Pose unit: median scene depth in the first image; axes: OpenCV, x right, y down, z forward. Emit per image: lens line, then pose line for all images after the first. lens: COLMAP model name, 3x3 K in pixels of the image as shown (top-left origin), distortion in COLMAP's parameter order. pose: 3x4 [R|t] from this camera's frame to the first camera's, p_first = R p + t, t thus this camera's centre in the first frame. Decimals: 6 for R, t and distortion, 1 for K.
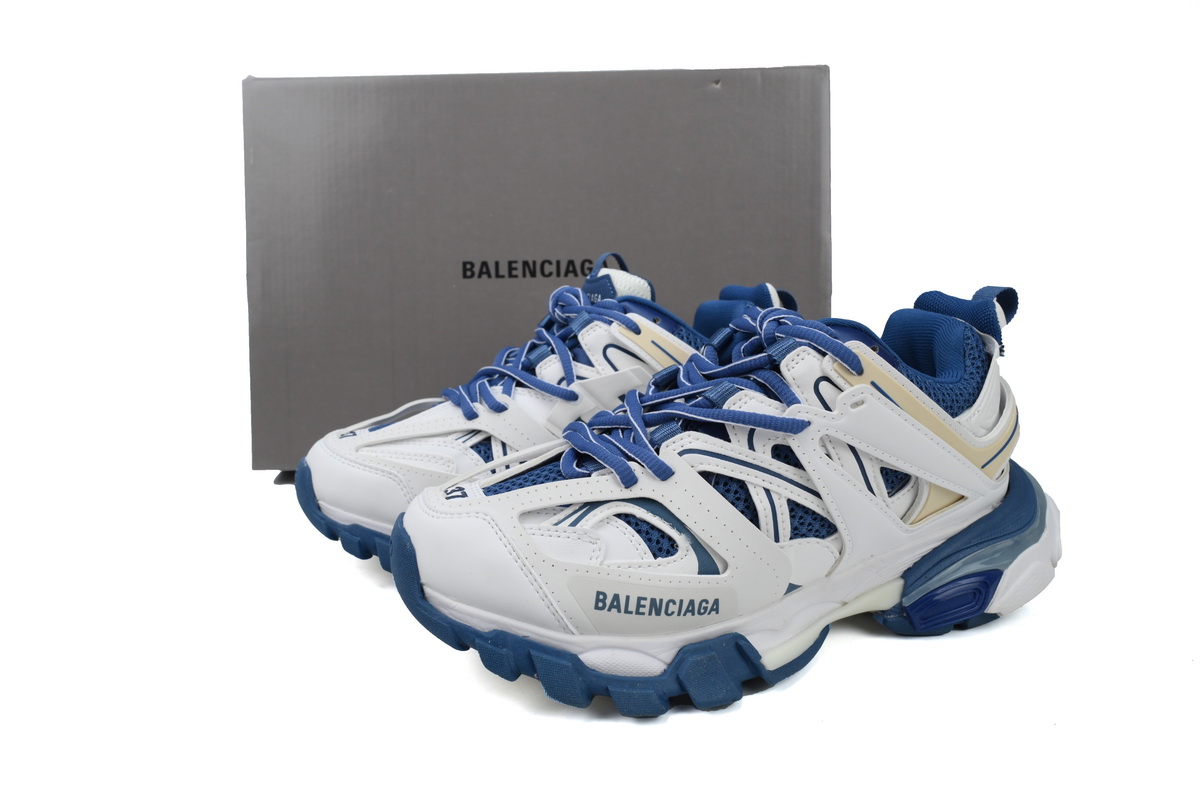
lens RADIAL K [[900.6, 0, 600.0], [0, 900.6, 400.0], [0, 0, 1]] dist [0.053720, 0.000283]
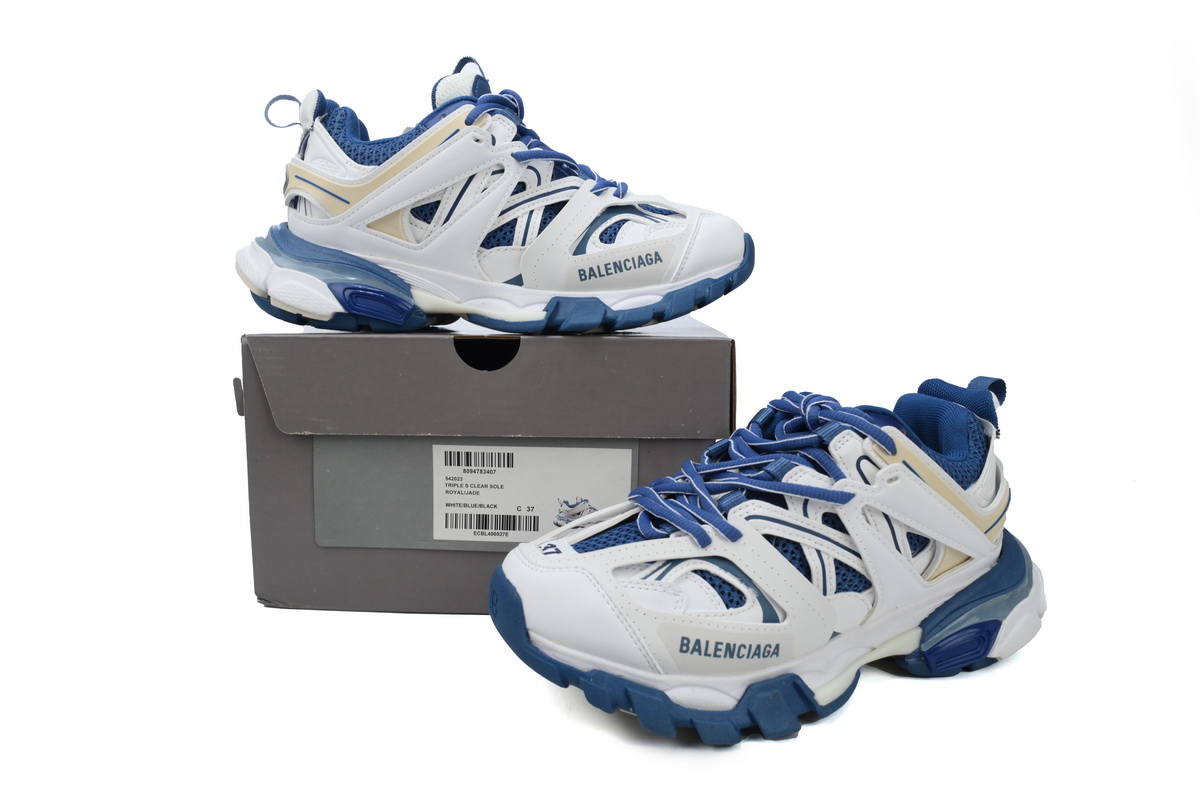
lens RADIAL K [[900.6, 0, 600.0], [0, 900.6, 400.0], [0, 0, 1]] dist [0.053720, 0.000283]
pose [[0.996656, 0.024810, 0.077856, -0.195420], [-0.021124, 0.998633, -0.047812, -0.034844], [-0.078936, 0.046007, 0.995817, -0.166385]]
